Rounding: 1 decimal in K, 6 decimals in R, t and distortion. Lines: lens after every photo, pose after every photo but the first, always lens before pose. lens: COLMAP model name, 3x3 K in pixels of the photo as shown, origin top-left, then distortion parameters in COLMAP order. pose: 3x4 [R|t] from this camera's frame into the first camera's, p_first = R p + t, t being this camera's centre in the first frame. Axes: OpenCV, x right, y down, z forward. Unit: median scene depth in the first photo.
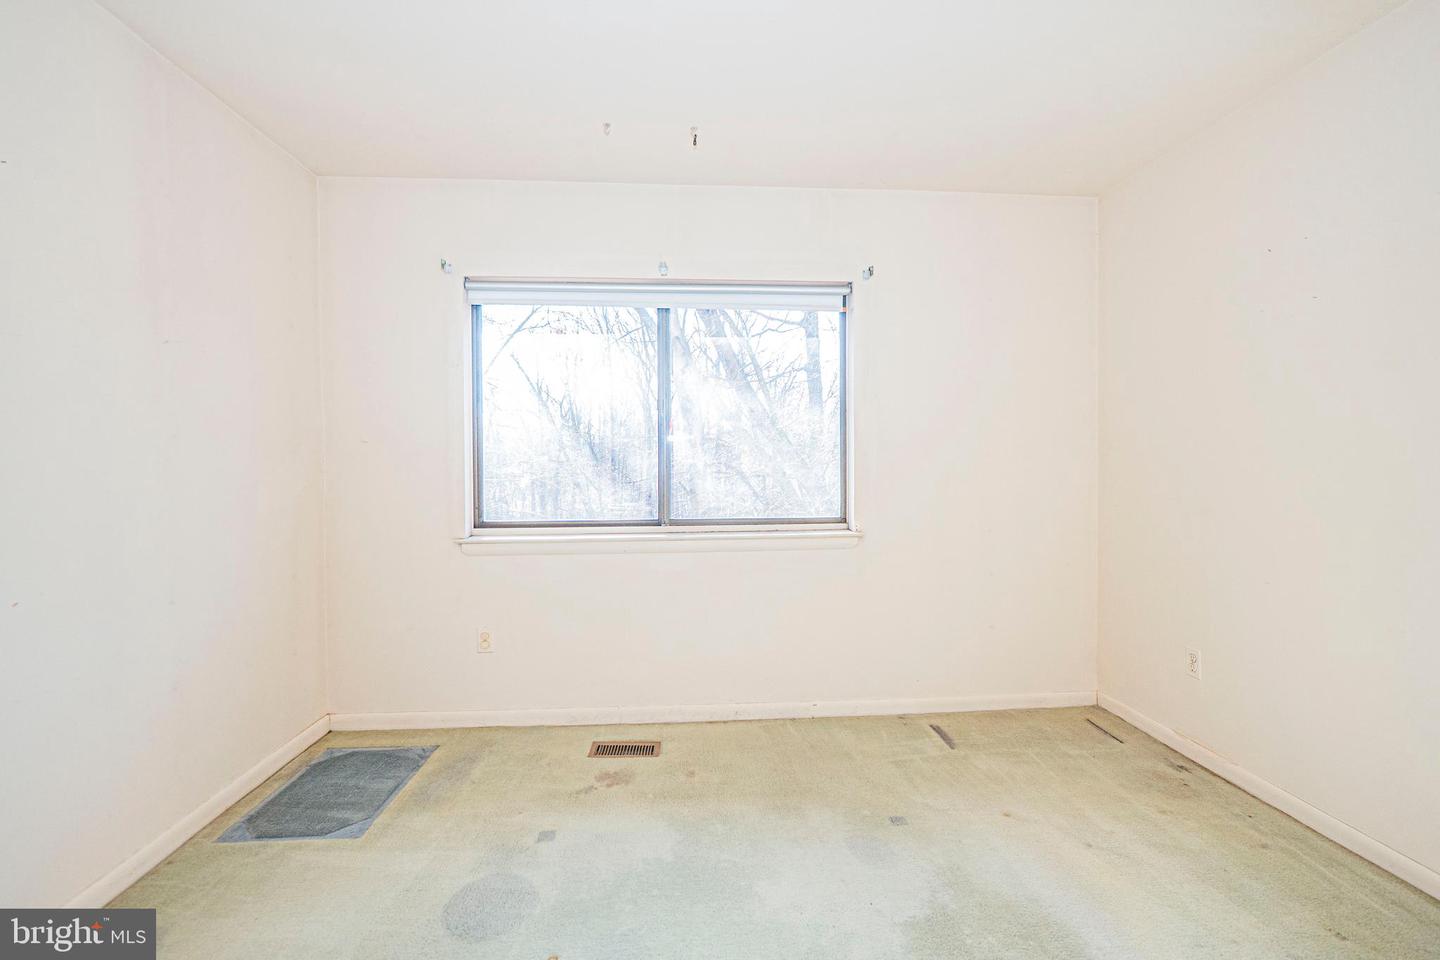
lens RADIAL K [[605.5, 0, 717.9], [0, 605.5, 473.3], [0, 0, 1]] dist [-0.010933, 0.002165]
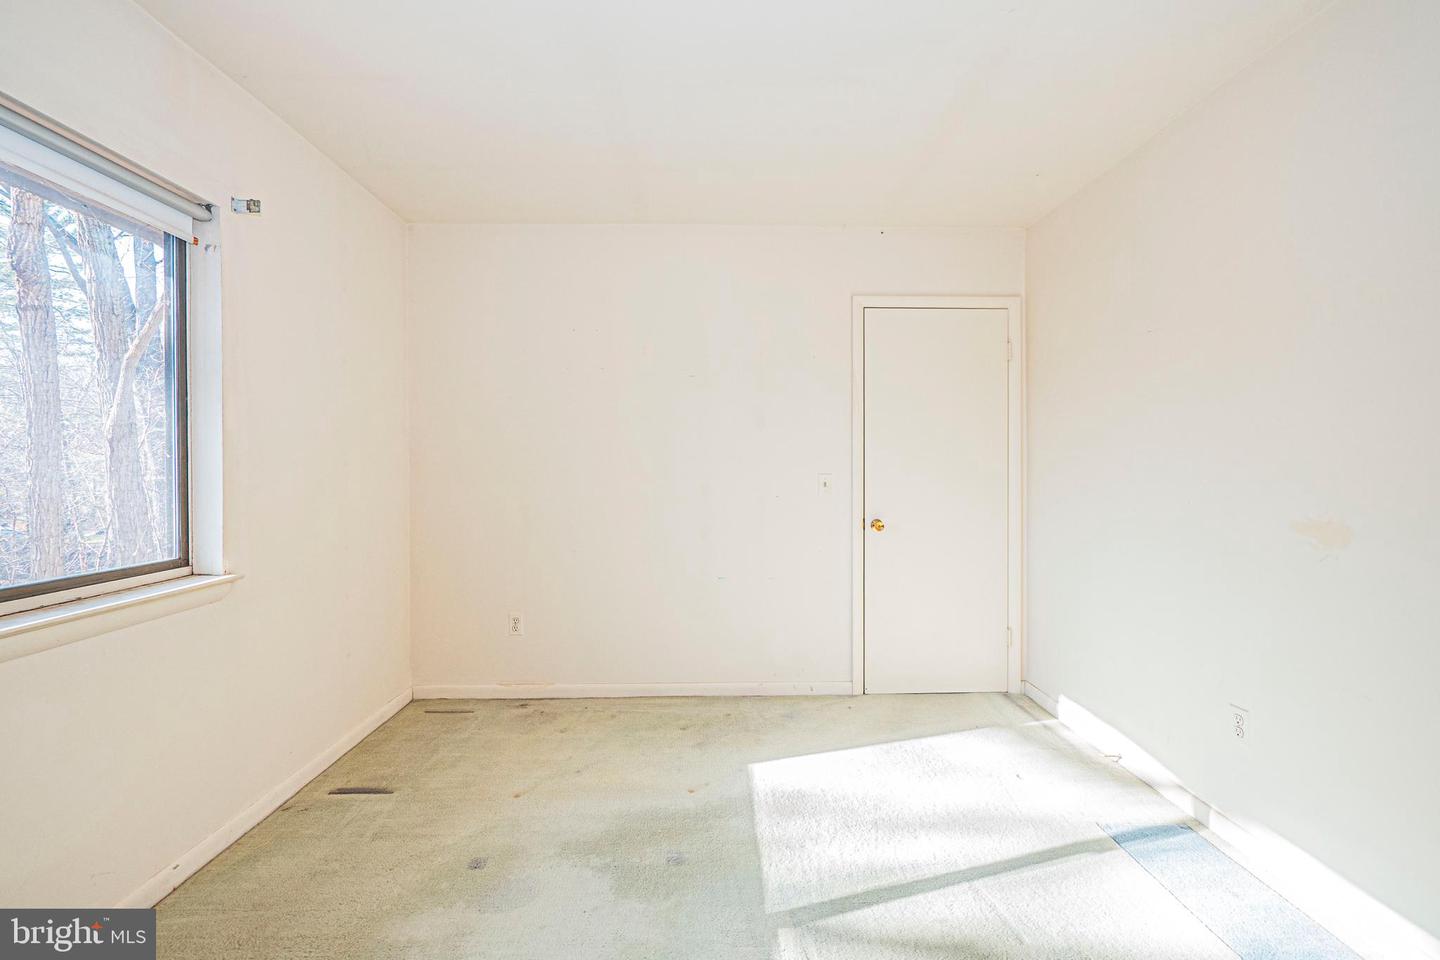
lens RADIAL K [[605.5, 0, 715.5], [0, 605.5, 474.6], [0, 0, 1]] dist [-0.010933, 0.002165]
pose [[0.036948, -0.002761, 0.999313, -0.454922], [0.015134, 0.999883, 0.002203, -0.009984], [-0.999203, 0.015042, 0.036985, 0.448084]]
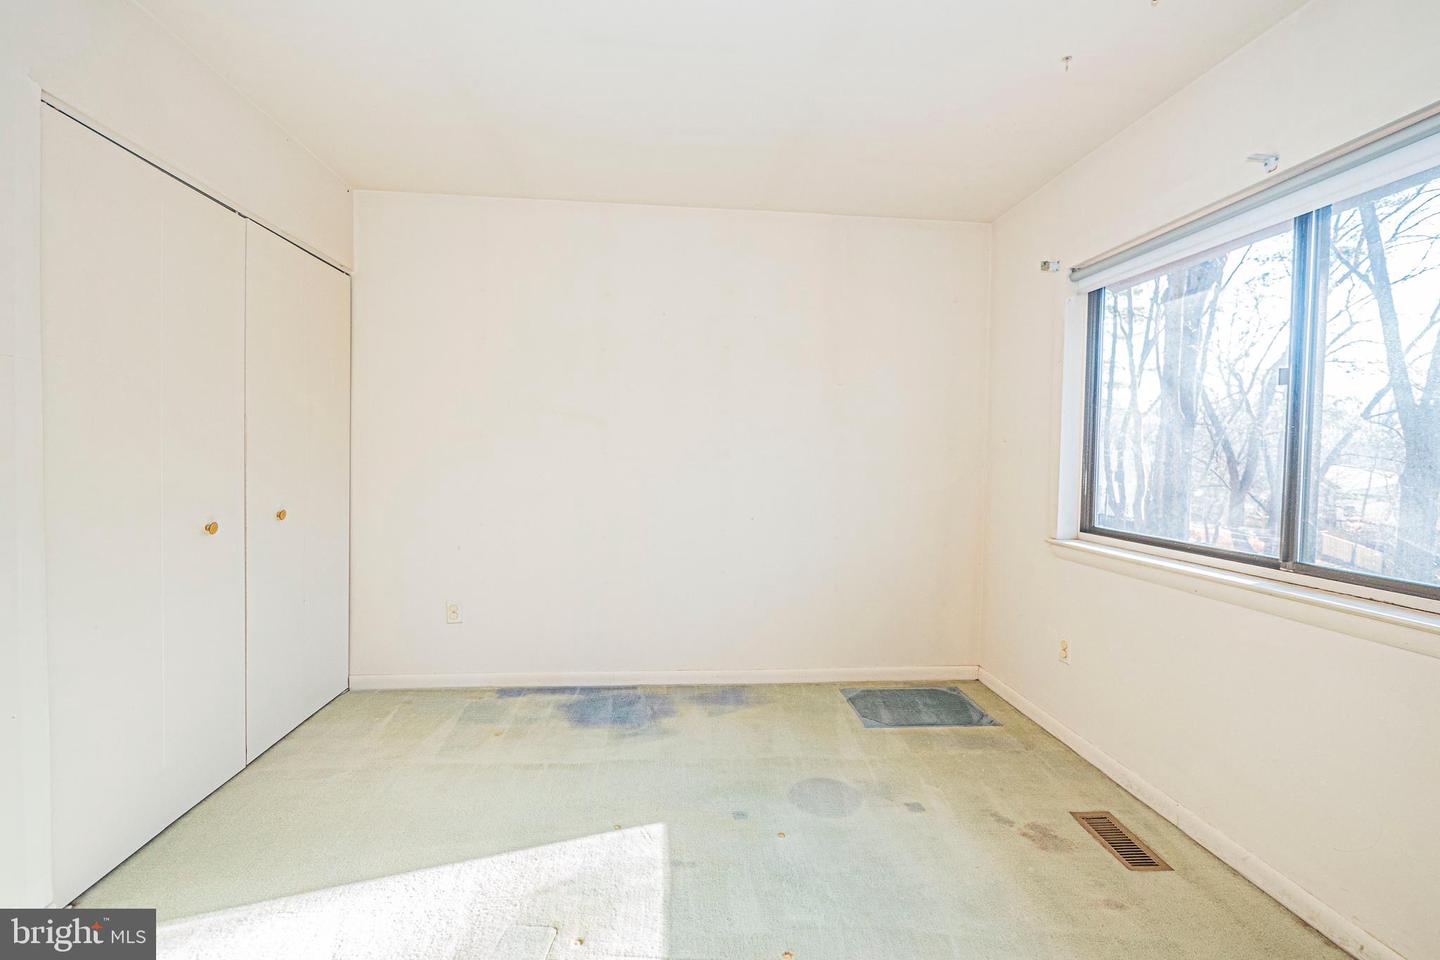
lens RADIAL K [[605.5, 0, 718.4], [0, 605.5, 471.8], [0, 0, 1]] dist [-0.010933, 0.002165]
pose [[0.021931, 0.037183, -0.999068, 0.543194], [-0.038177, 0.998610, 0.036328, -0.014972], [0.999030, 0.037345, 0.023320, 0.431187]]
